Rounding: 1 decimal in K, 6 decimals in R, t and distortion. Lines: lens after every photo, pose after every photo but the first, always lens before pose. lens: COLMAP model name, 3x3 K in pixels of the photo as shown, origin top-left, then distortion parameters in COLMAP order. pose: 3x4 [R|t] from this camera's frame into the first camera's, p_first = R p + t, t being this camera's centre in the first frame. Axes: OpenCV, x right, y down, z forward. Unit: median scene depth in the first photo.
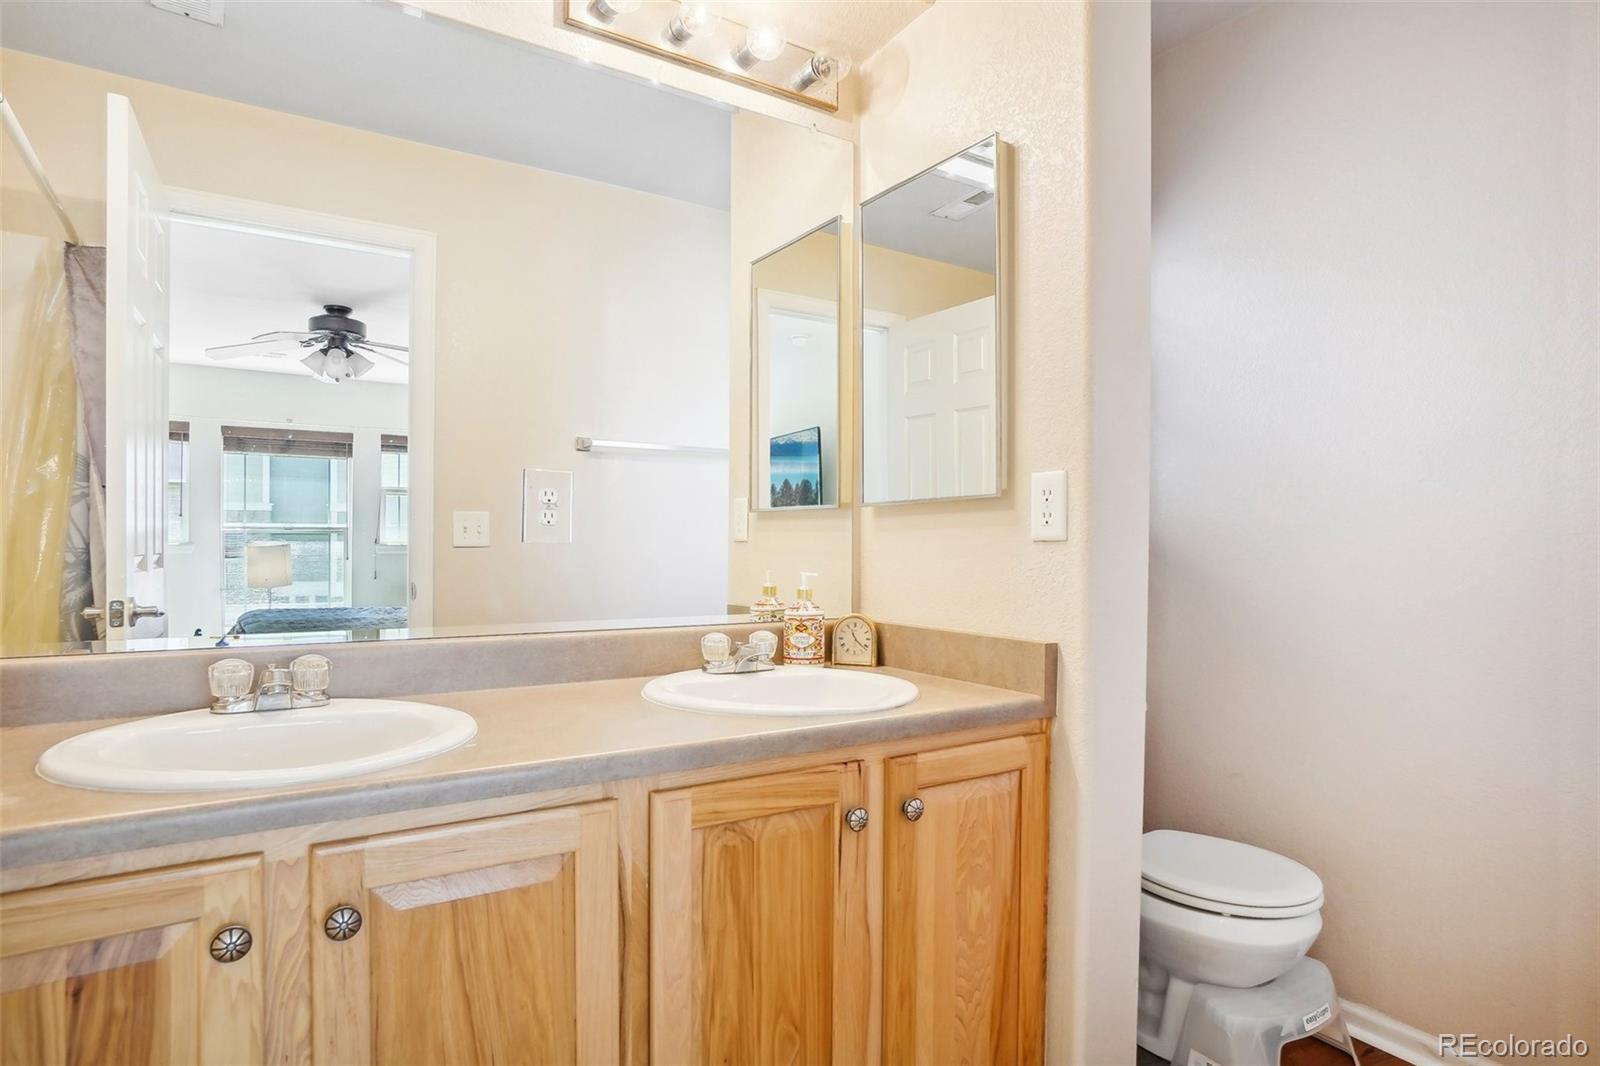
lens RADIAL K [[856.7, 0, 802.5], [0, 856.7, 541.8], [0, 0, 1]] dist [0.003532, 0.000119]
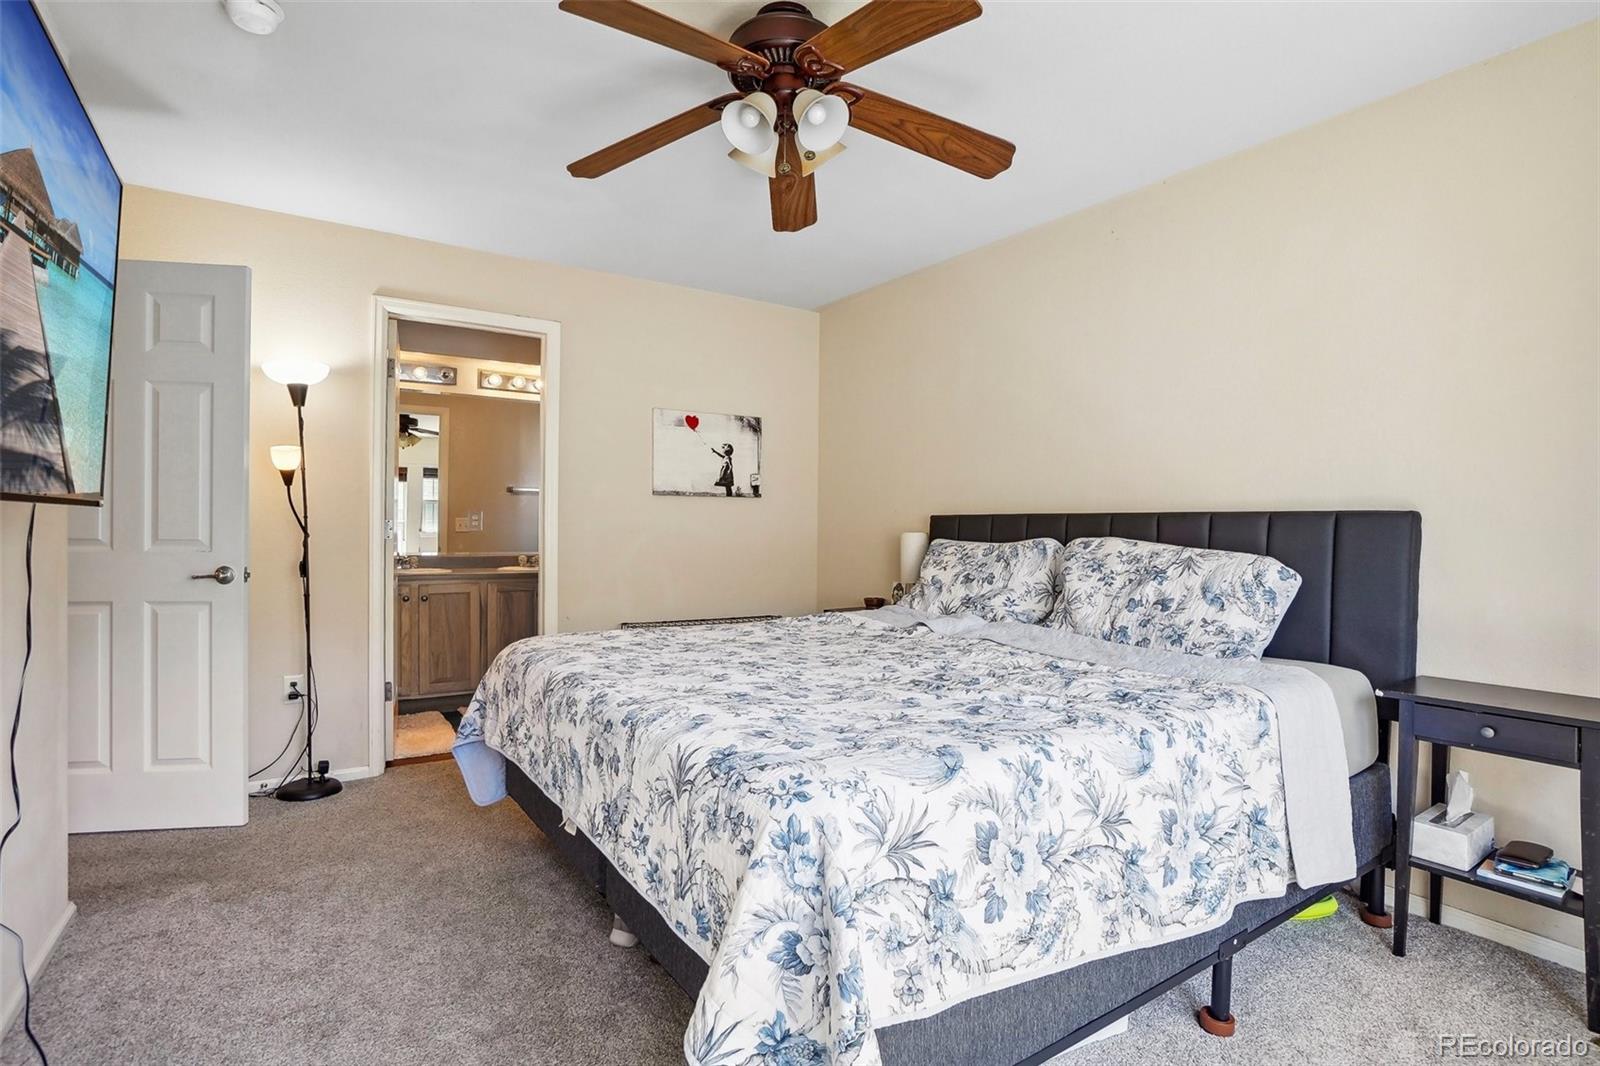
lens RADIAL K [[761.2, 0, 797.7], [0, 761.2, 533.4], [0, 0, 1]] dist [-0.000698, -0.000030]
pose [[0.999921, 0.008520, 0.009233, 0.321511], [-0.008568, 0.999950, 0.005138, -0.004447], [-0.009189, -0.005217, 0.999944, -0.692873]]
